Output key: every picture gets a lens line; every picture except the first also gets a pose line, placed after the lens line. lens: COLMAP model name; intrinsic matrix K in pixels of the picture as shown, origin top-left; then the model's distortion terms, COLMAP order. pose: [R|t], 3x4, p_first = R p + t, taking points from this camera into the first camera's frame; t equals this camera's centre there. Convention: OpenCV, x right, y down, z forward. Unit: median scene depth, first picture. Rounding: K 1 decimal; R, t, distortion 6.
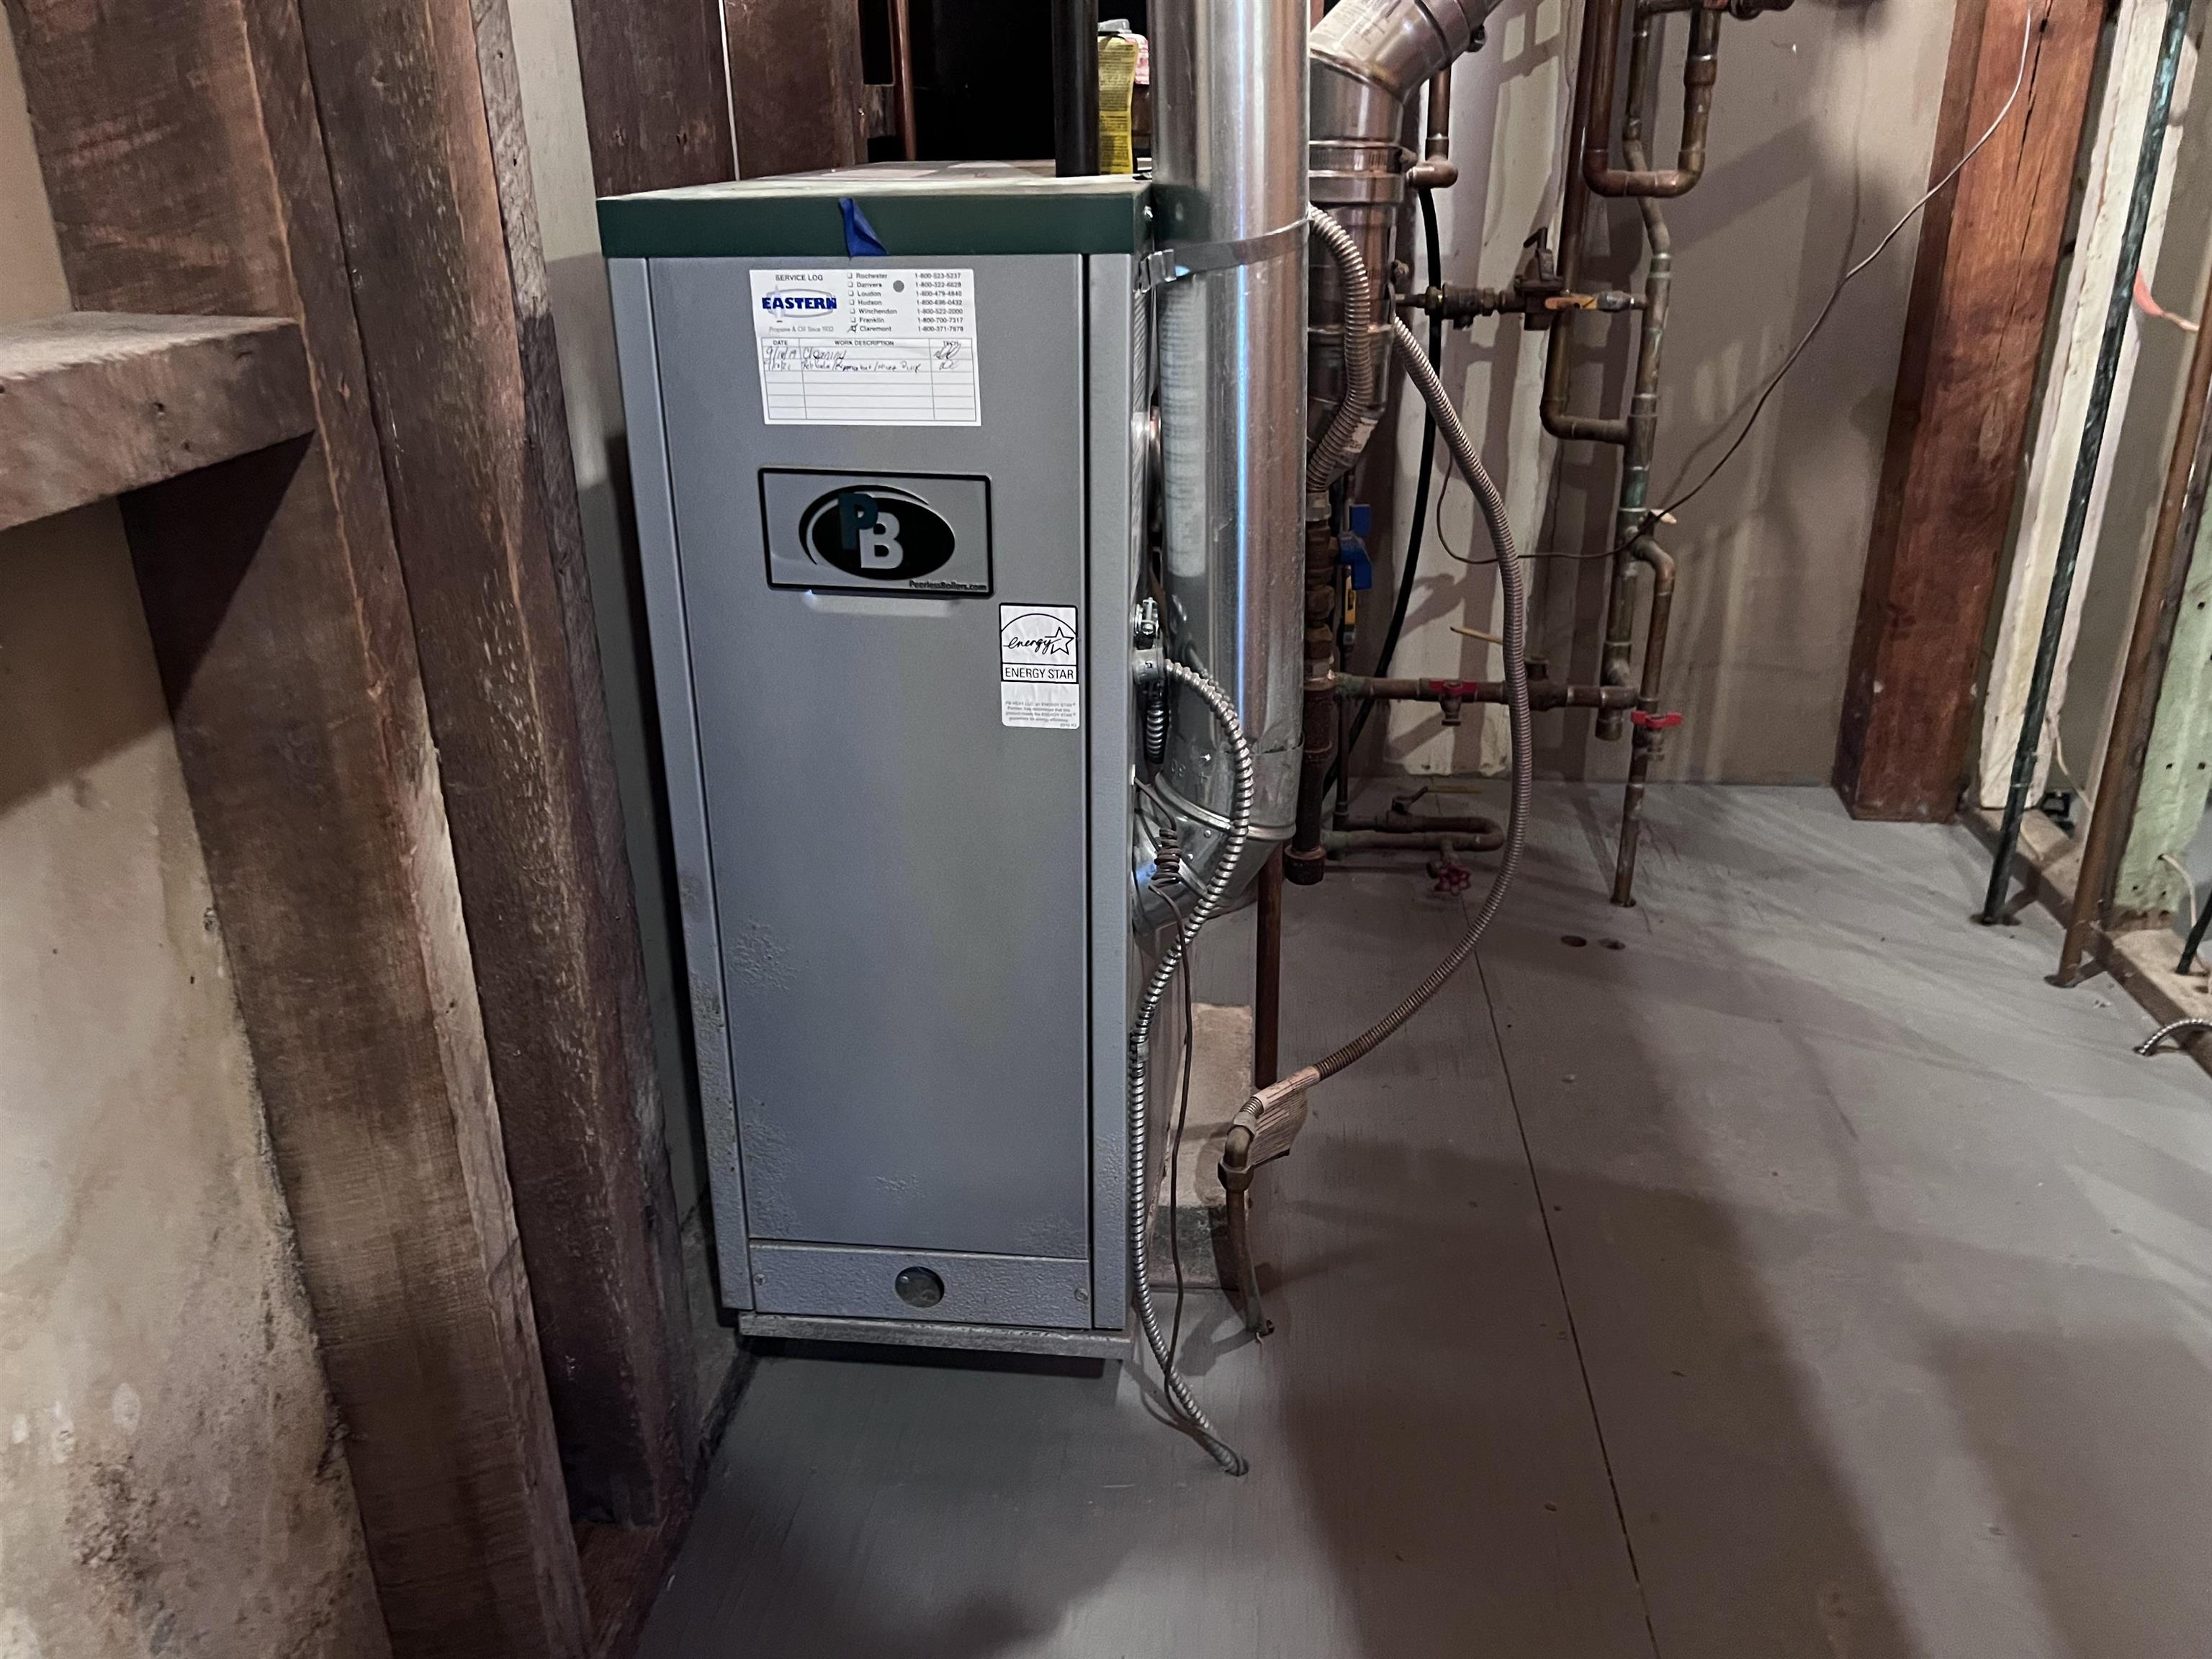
lens RADIAL K [[1656.5, 0, 1109.0], [0, 1656.5, 826.6], [0, 0, 1]] dist [0.056163, -0.072373]
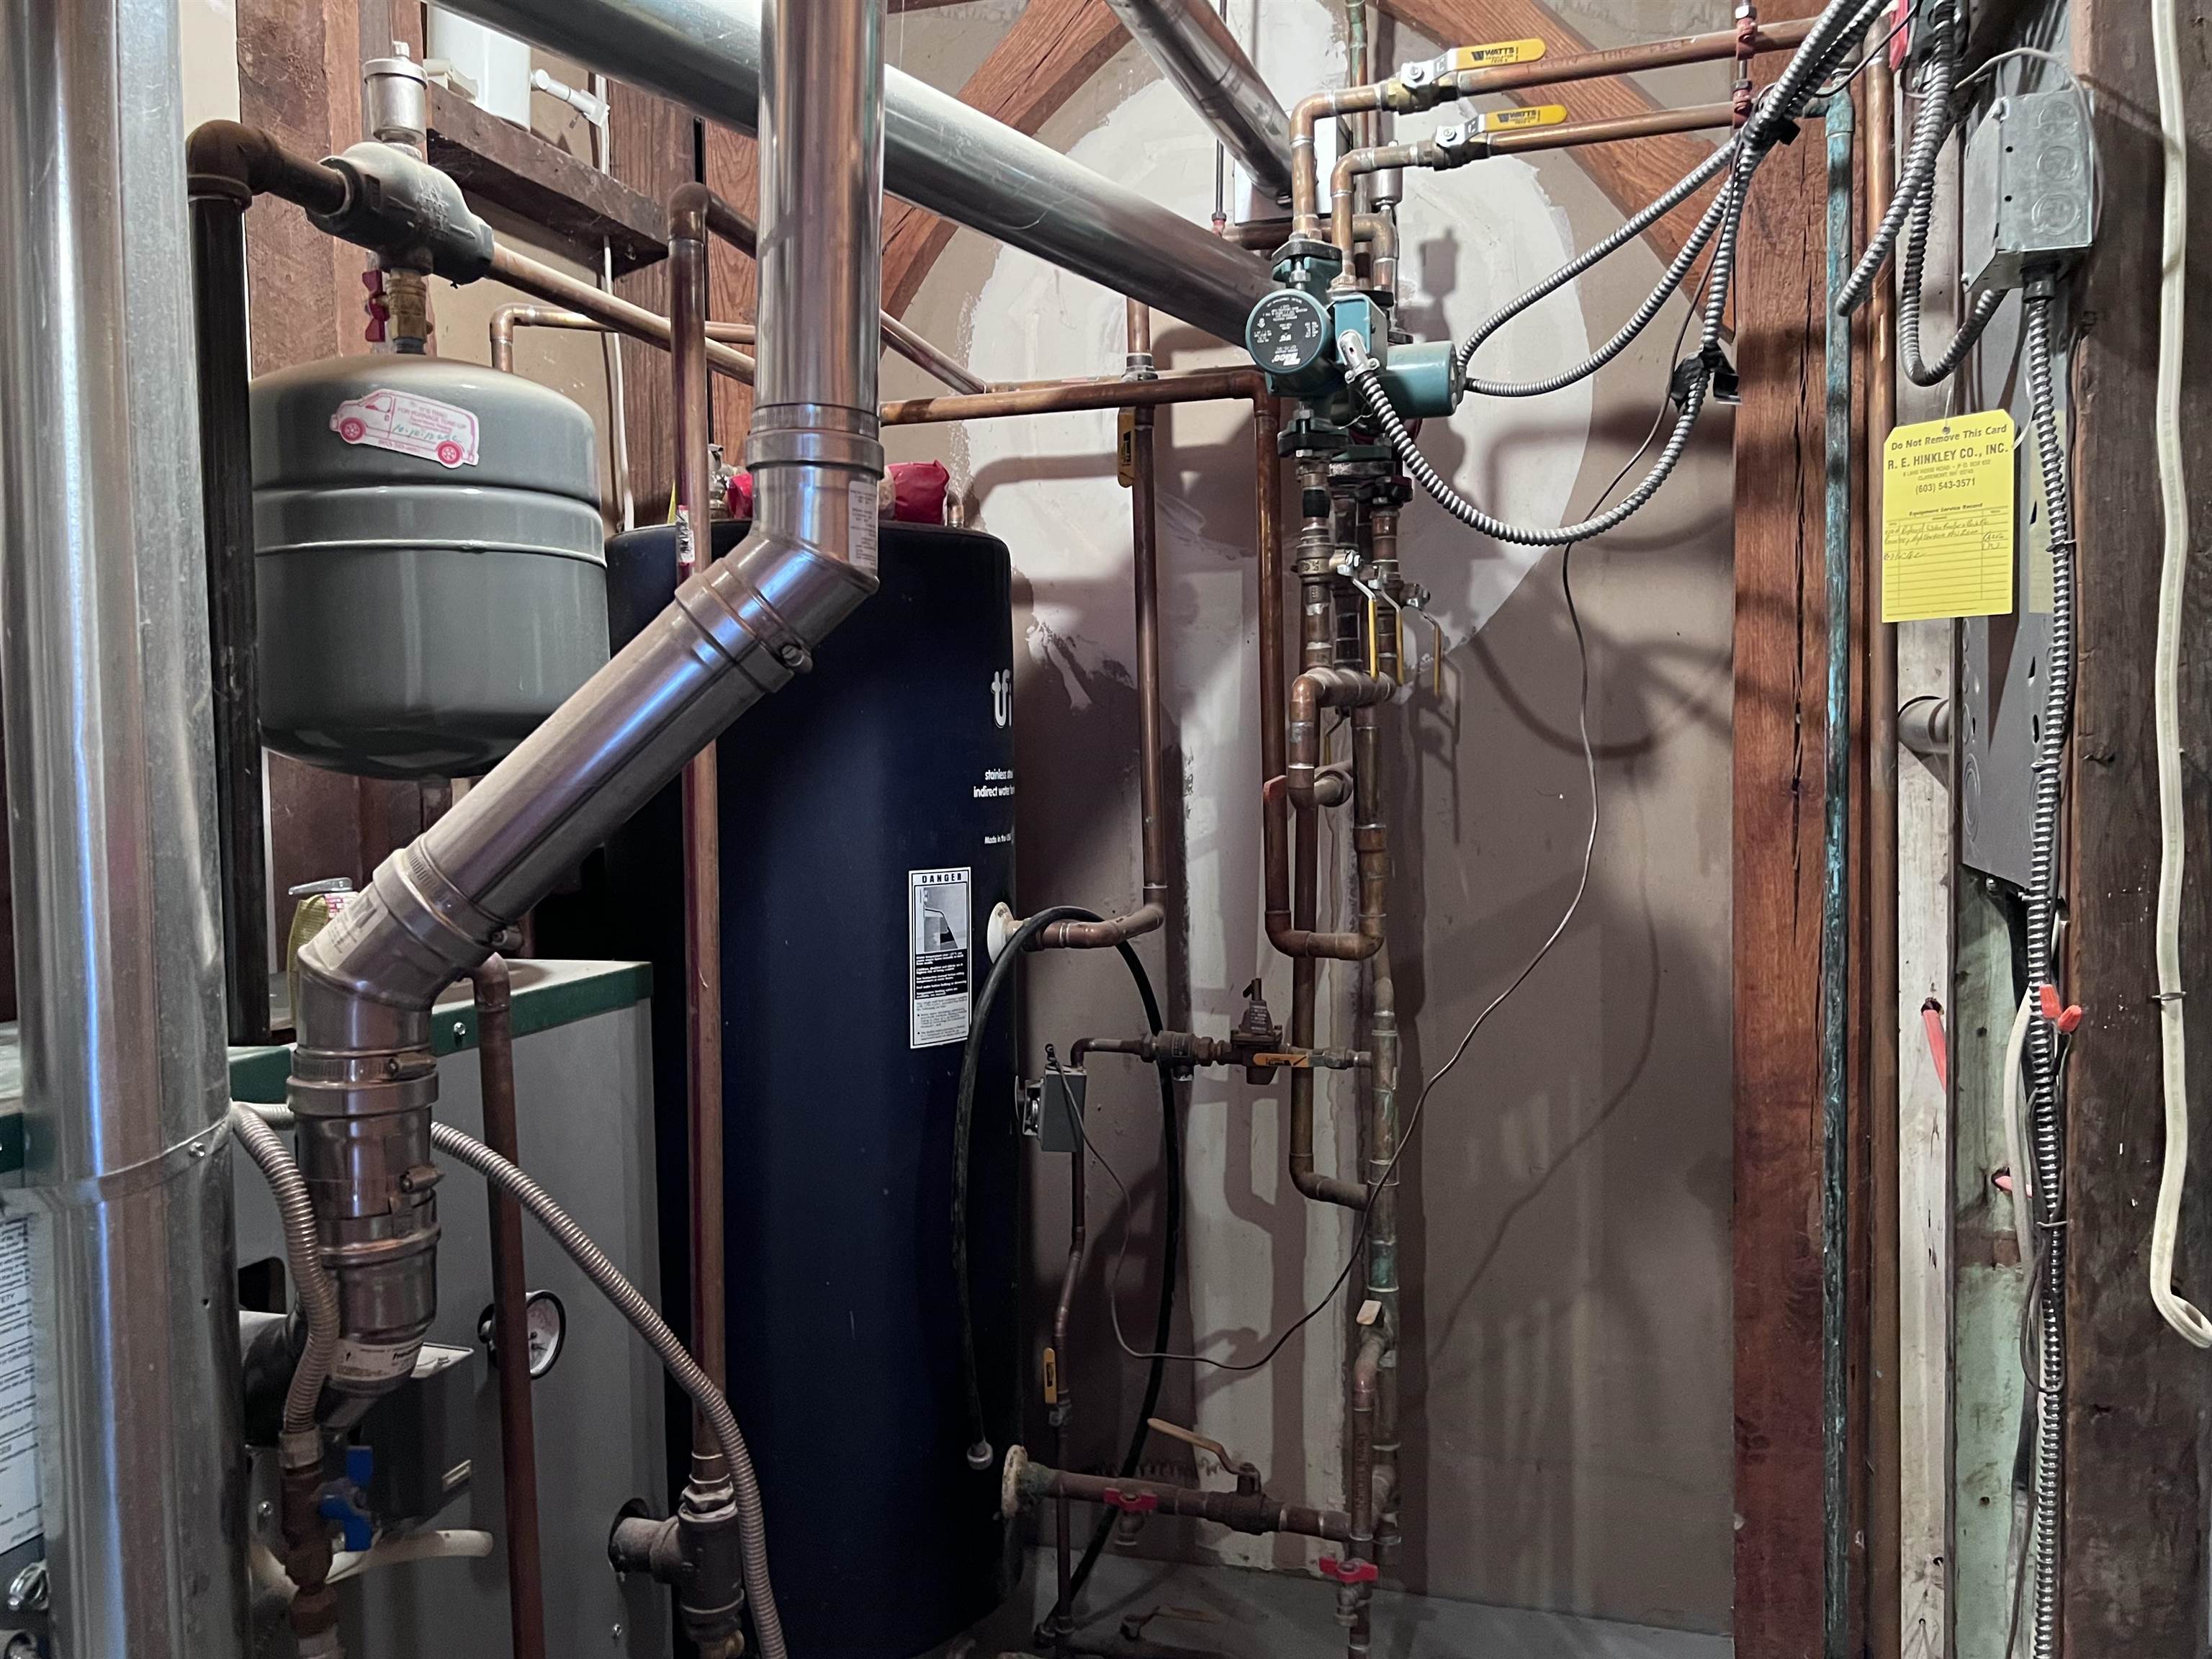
lens RADIAL K [[1656.5, 0, 1108.1], [0, 1656.5, 835.3], [0, 0, 1]] dist [0.056163, -0.072373]
pose [[0.981274, 0.008855, -0.192412, 0.321915], [-0.072971, 0.941572, -0.328813, -0.110671], [0.178258, 0.336697, 0.924586, 0.086964]]
